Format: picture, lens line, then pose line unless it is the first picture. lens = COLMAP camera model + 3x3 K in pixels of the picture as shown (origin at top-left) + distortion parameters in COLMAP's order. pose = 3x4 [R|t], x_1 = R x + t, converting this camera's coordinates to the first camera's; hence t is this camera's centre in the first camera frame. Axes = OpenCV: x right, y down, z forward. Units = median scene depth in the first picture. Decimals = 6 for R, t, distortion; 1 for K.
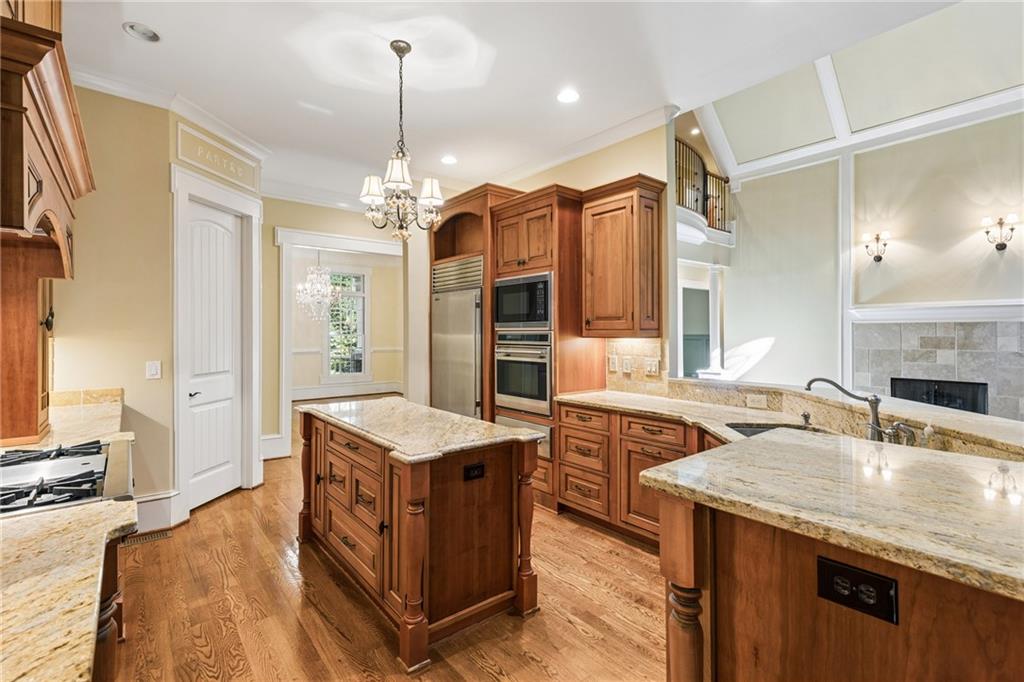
lens RADIAL K [[462.5, 0, 510.2], [0, 462.5, 332.0], [0, 0, 1]] dist [0.002788, -0.000770]
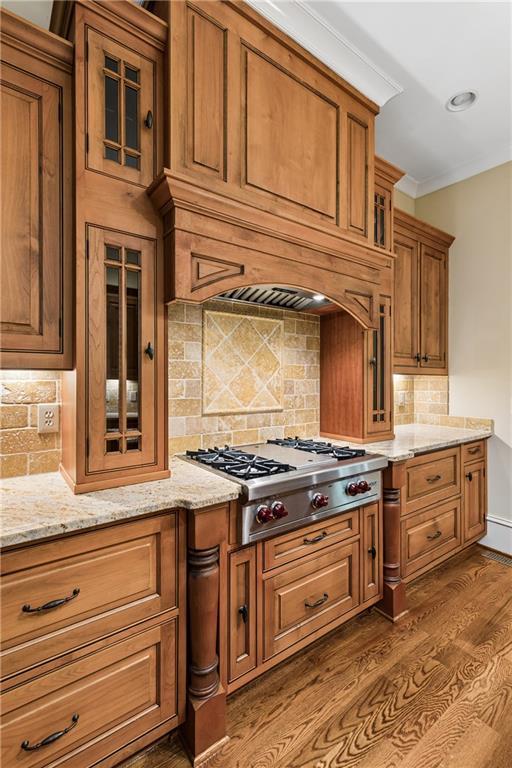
lens RADIAL K [[346.9, 0, 254.9], [0, 346.9, 378.5], [0, 0, 1]] dist [0.002788, -0.000770]
pose [[-0.054802, 0.003288, -0.998492, 0.061707], [-0.007694, 0.999964, 0.003715, 0.020438], [0.998468, 0.007886, -0.054775, 0.470728]]
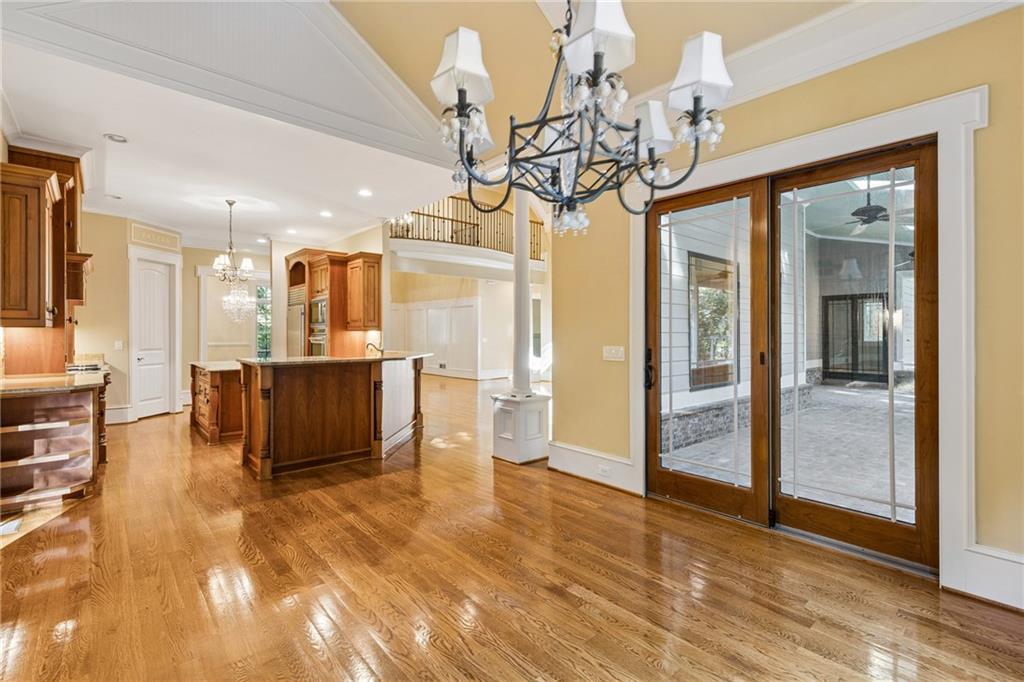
lens RADIAL K [[462.5, 0, 511.6], [0, 462.5, 335.0], [0, 0, 1]] dist [0.002788, -0.000770]
pose [[0.999182, 0.002838, 0.040340, 0.941186], [-0.002869, 0.999996, 0.000713, 0.031798], [-0.040338, -0.000828, 0.999186, -1.191086]]
